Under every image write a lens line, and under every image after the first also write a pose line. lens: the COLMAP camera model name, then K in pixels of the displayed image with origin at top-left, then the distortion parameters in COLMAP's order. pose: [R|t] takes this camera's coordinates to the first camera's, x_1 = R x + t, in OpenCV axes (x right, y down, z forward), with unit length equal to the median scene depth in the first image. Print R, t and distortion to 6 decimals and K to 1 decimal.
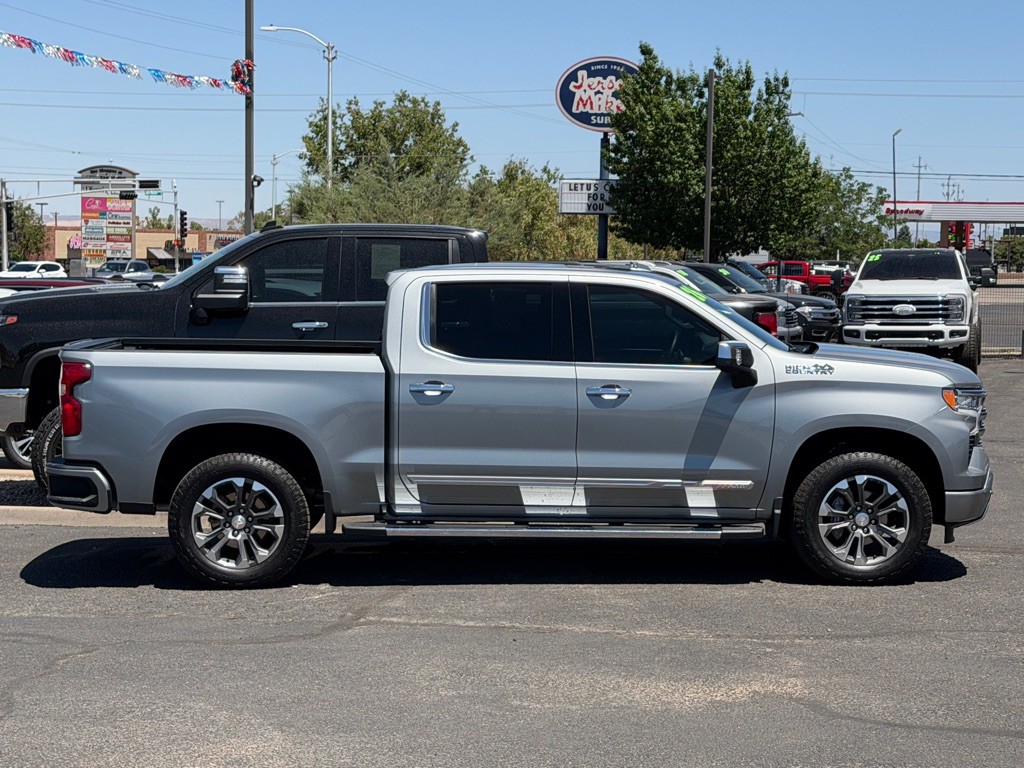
lens RADIAL K [[2248.5, 0, 507.3], [0, 2248.5, 367.6], [0, 0, 1]] dist [0.172214, -0.118605]
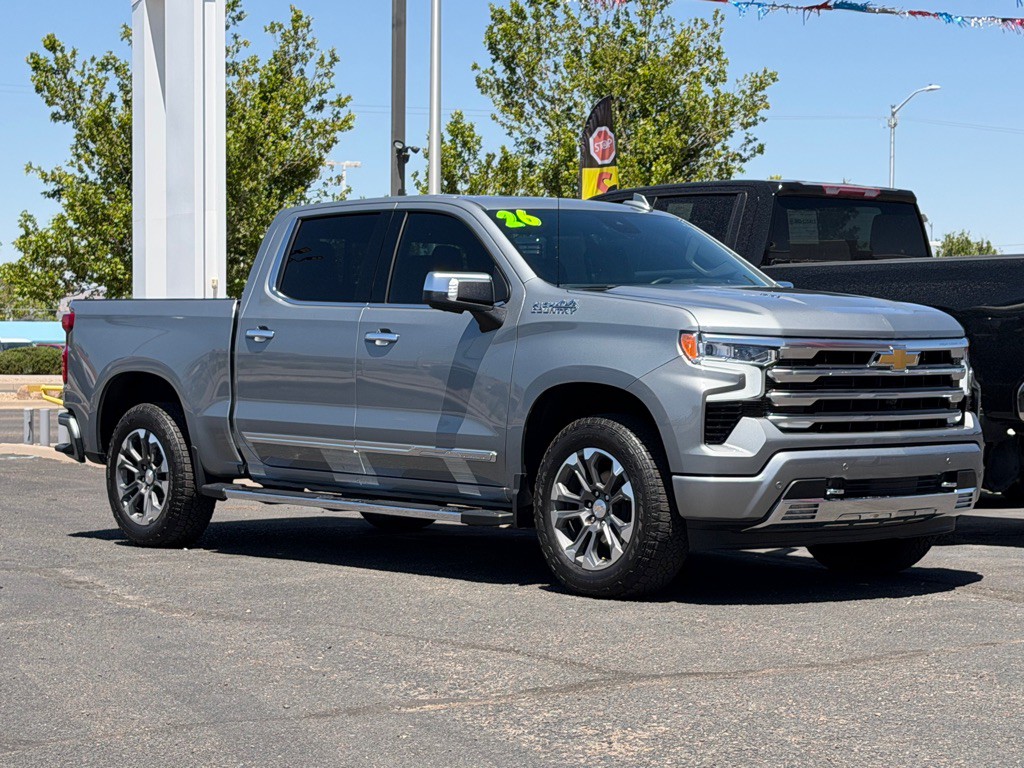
lens RADIAL K [[2275.9, 0, 512.0], [0, 2275.9, 383.2], [0, 0, 1]] dist [0.172856, -0.136532]
pose [[0.637713, 0.010022, -0.770209, 0.278390], [-0.042042, 0.998878, -0.021812, 0.017006], [0.769126, 0.046291, 0.637419, 0.195329]]
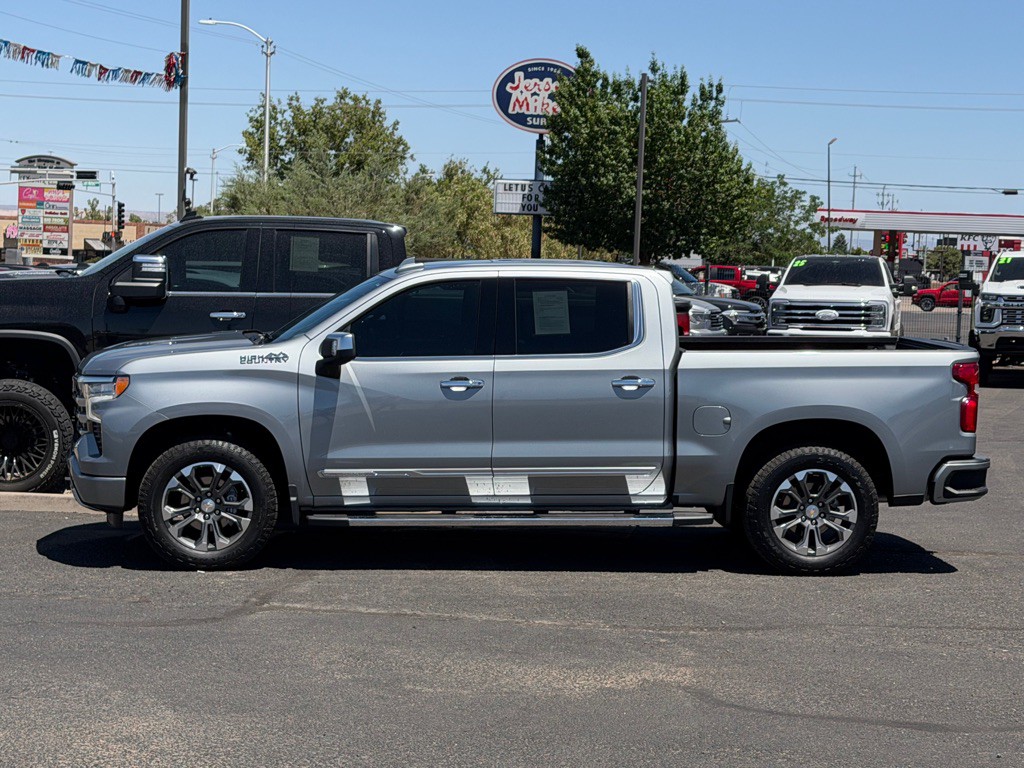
lens RADIAL K [[2248.5, 0, 507.3], [0, 2248.5, 367.6], [0, 0, 1]] dist [0.172214, -0.118605]
pose [[0.999493, 0.020426, 0.024426, 0.006222], [-0.020408, 0.999791, -0.001006, 0.001423], [-0.024441, 0.000507, 0.999701, -0.005843]]
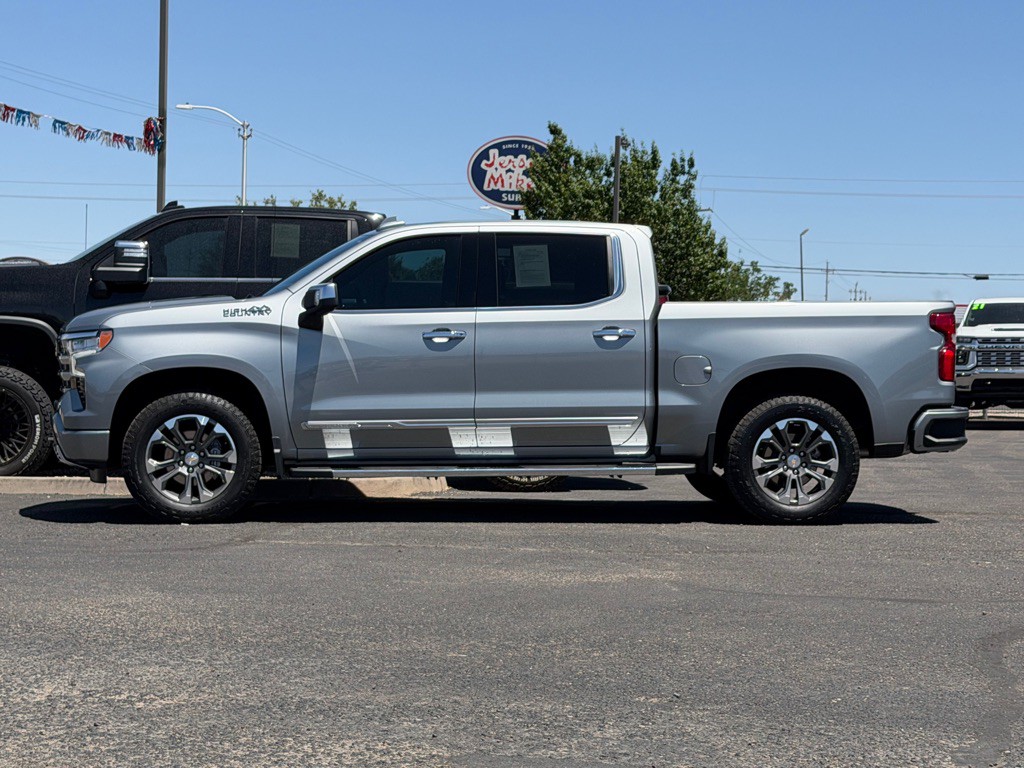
lens RADIAL K [[2248.5, 0, 507.3], [0, 2248.5, 367.6], [0, 0, 1]] dist [0.172214, -0.118605]
pose [[0.999355, 0.010188, 0.034427, 0.005506], [-0.007808, 0.997615, -0.068582, 0.037067], [-0.035044, 0.068269, 0.997051, -0.007139]]
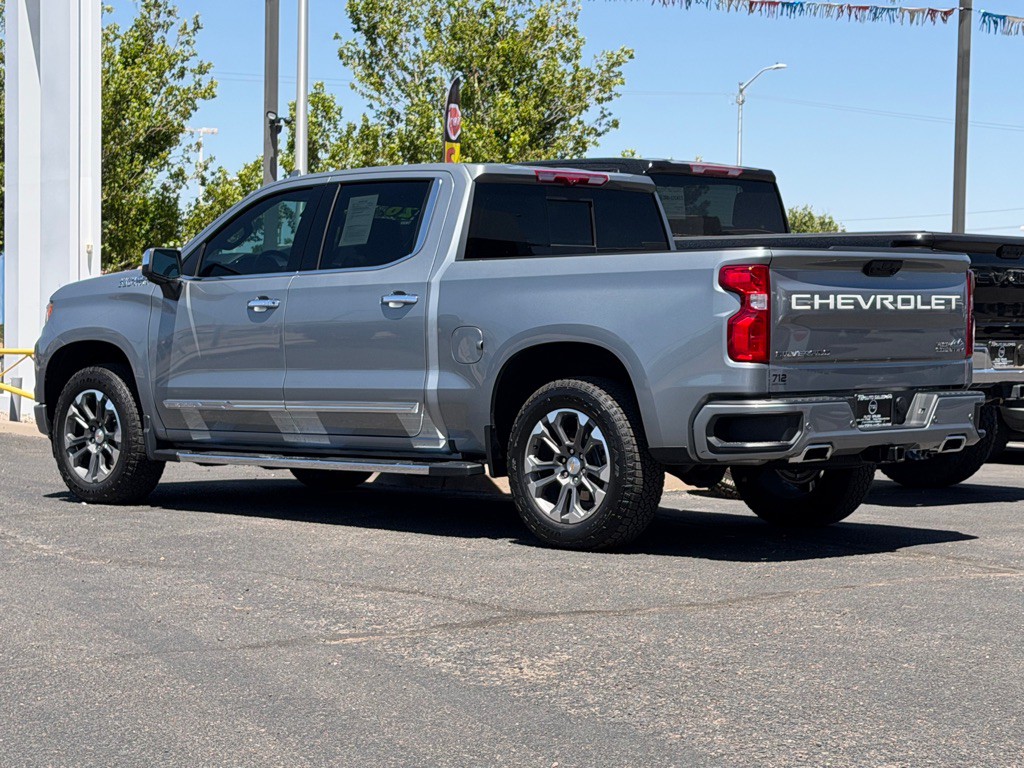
lens RADIAL K [[2257.9, 0, 516.7], [0, 2257.9, 387.9], [0, 0, 1]] dist [0.133999, 0.428738]
pose [[0.689055, 0.027079, -0.724203, 0.287769], [-0.048597, 0.998779, -0.008892, 0.018254], [0.723078, 0.041321, 0.689530, 0.179151]]
